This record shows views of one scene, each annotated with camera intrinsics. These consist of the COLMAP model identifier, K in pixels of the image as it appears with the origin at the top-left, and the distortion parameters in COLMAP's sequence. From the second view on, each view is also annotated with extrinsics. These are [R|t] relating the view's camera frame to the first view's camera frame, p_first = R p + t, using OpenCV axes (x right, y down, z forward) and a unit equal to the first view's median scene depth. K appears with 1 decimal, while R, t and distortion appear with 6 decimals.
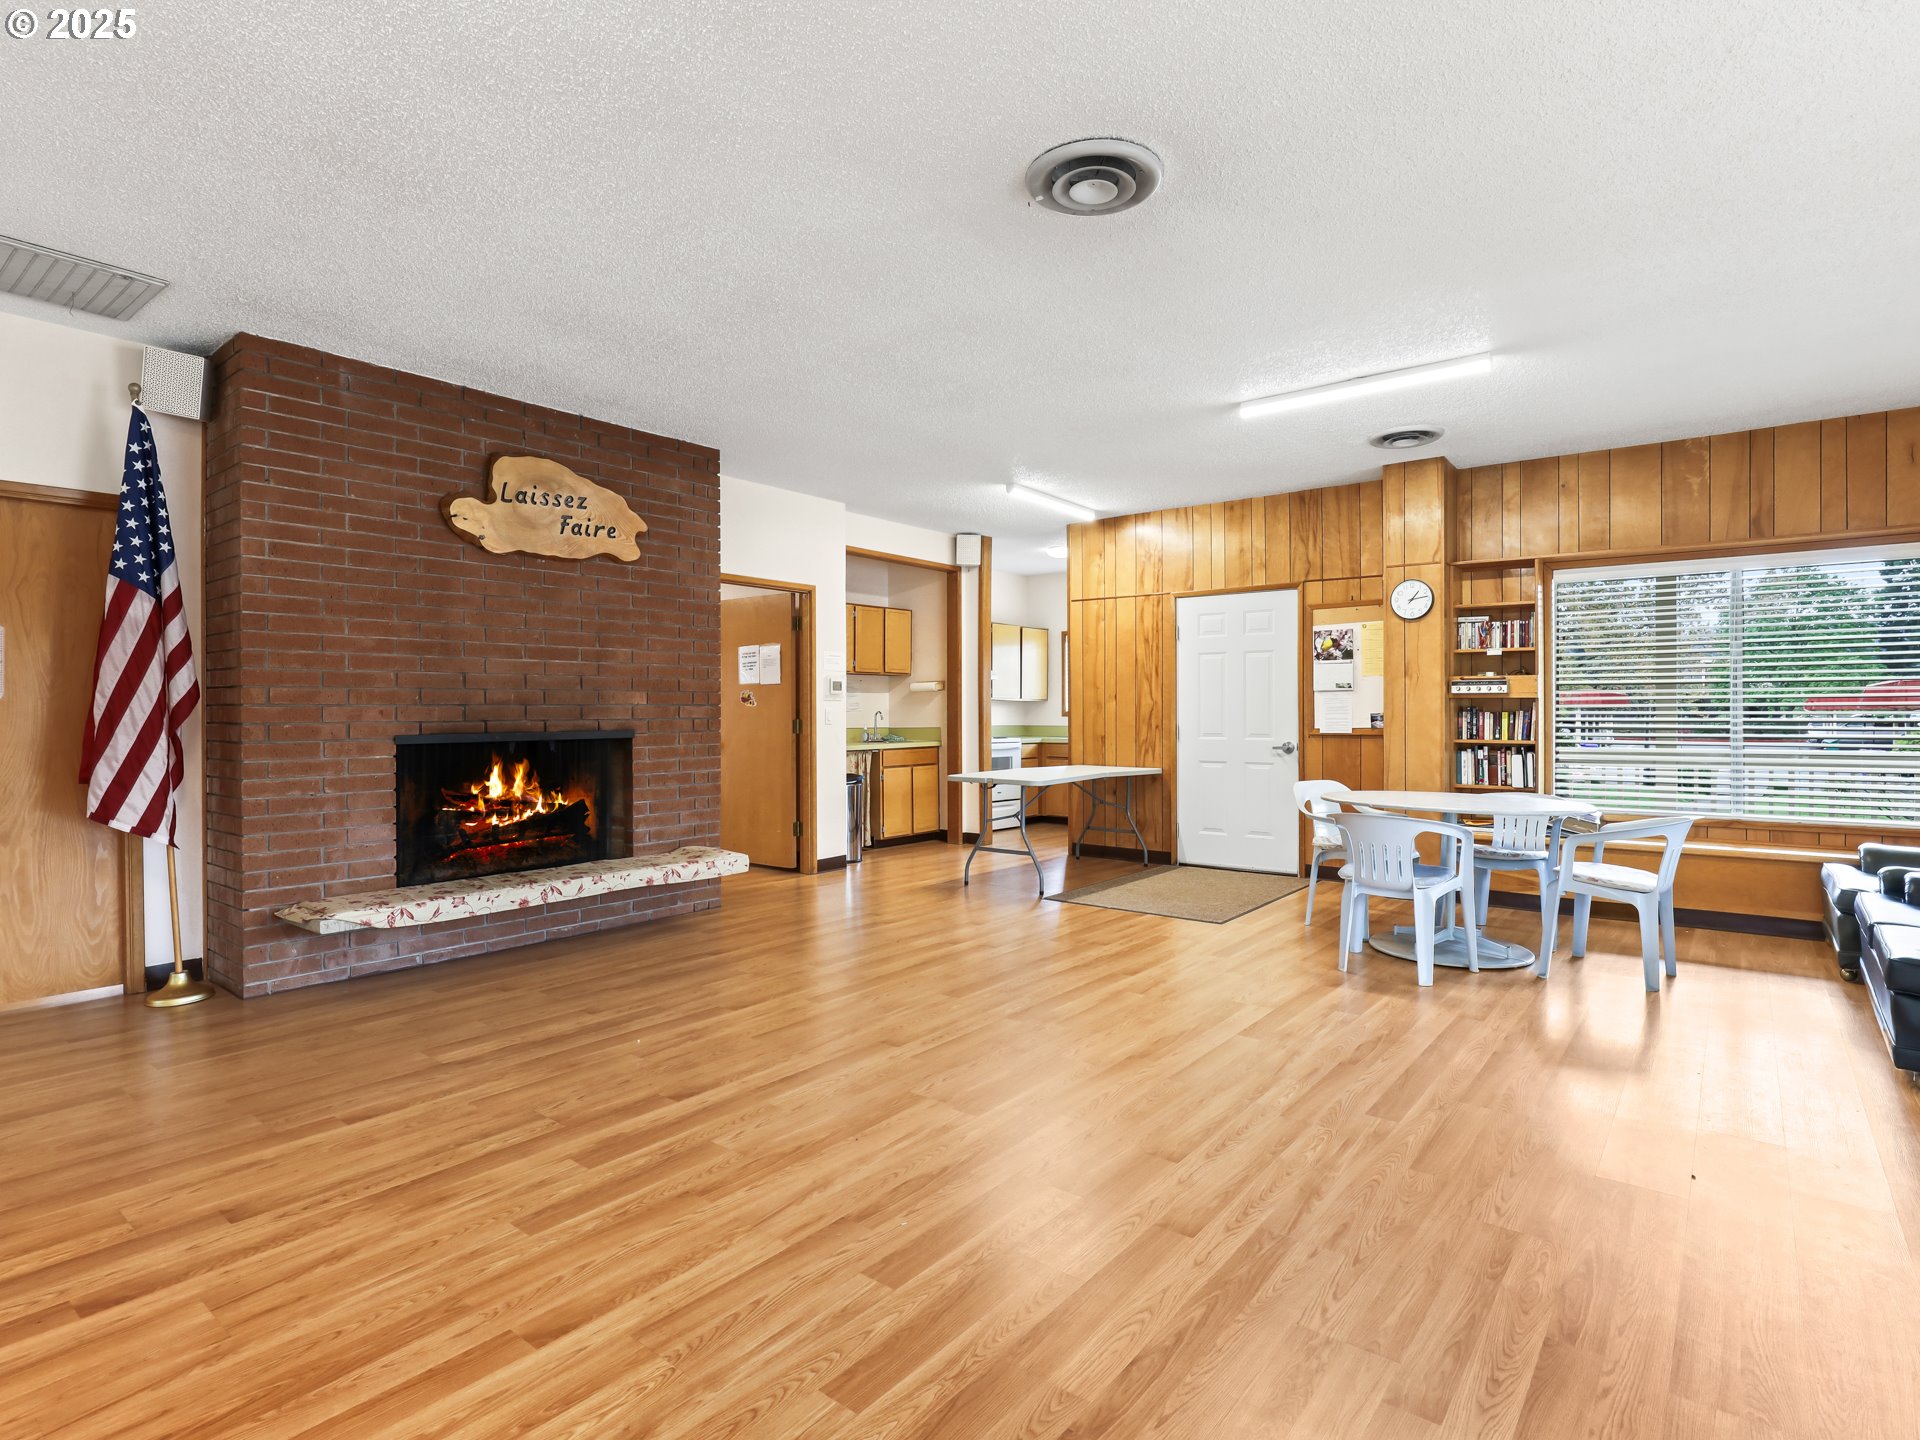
lens RADIAL K [[987.1, 0, 961.5], [0, 987.1, 714.2], [0, 0, 1]] dist [-0.016243, 0.001666]
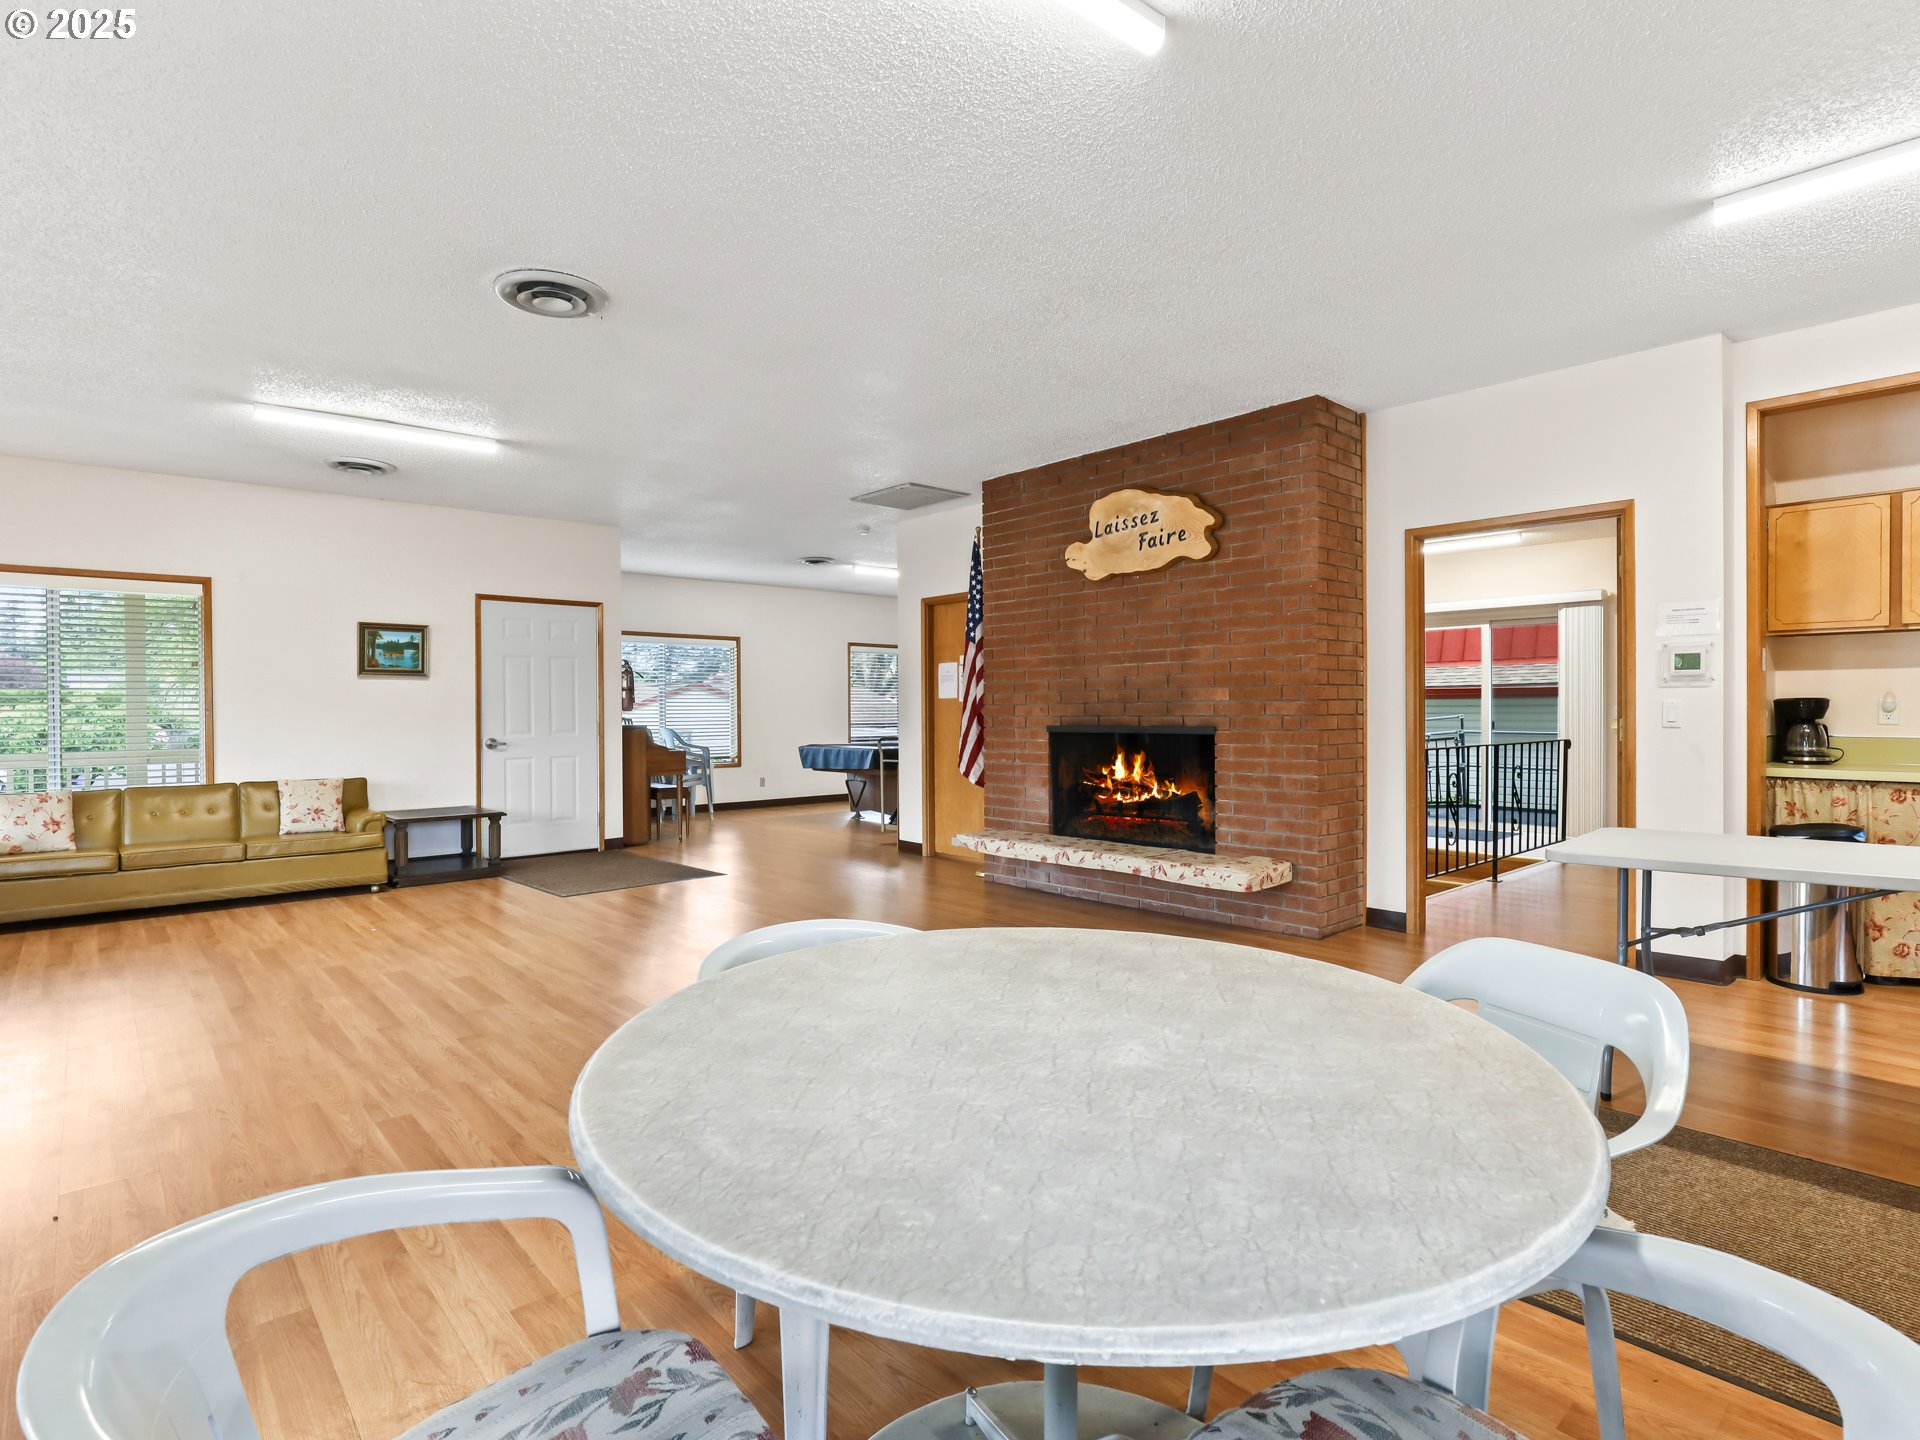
lens RADIAL K [[987.1, 0, 959.5], [0, 987.1, 727.6], [0, 0, 1]] dist [-0.016243, 0.001666]
pose [[-0.172190, 0.018053, -0.984898, 0.746826], [0.001047, 0.999835, 0.018144, -0.001360], [0.985063, 0.002093, -0.172181, 0.996452]]
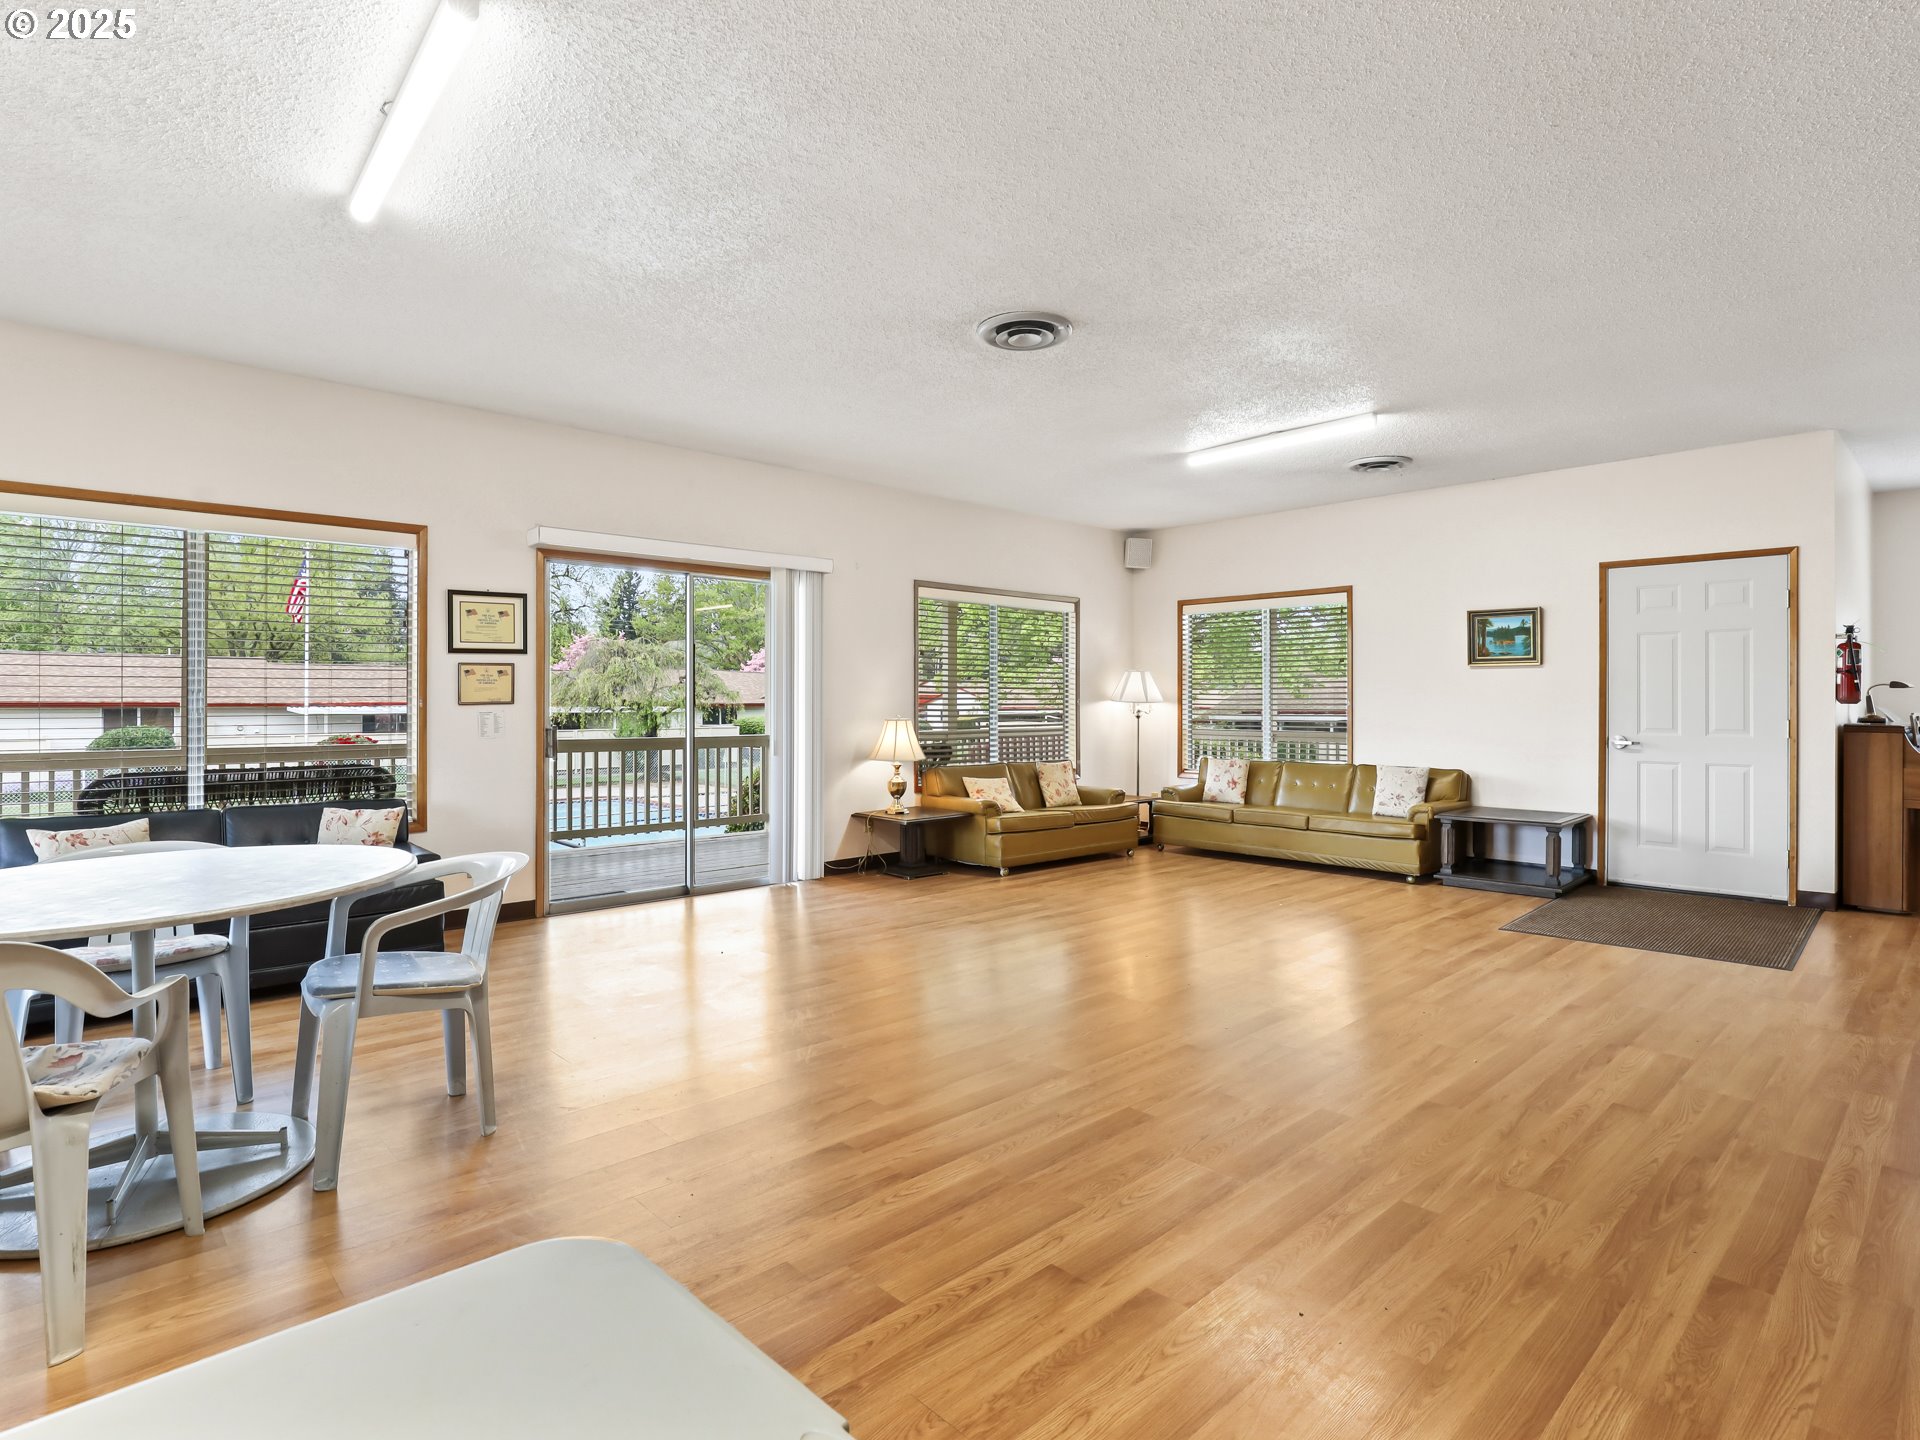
lens RADIAL K [[987.1, 0, 958.6], [0, 987.1, 701.6], [0, 0, 1]] dist [-0.016243, 0.001666]
pose [[-0.987862, 0.000565, 0.155331, 0.006077], [0.001211, 0.999991, 0.004062, -0.006798], [-0.155327, 0.004201, -0.987854, 1.382123]]
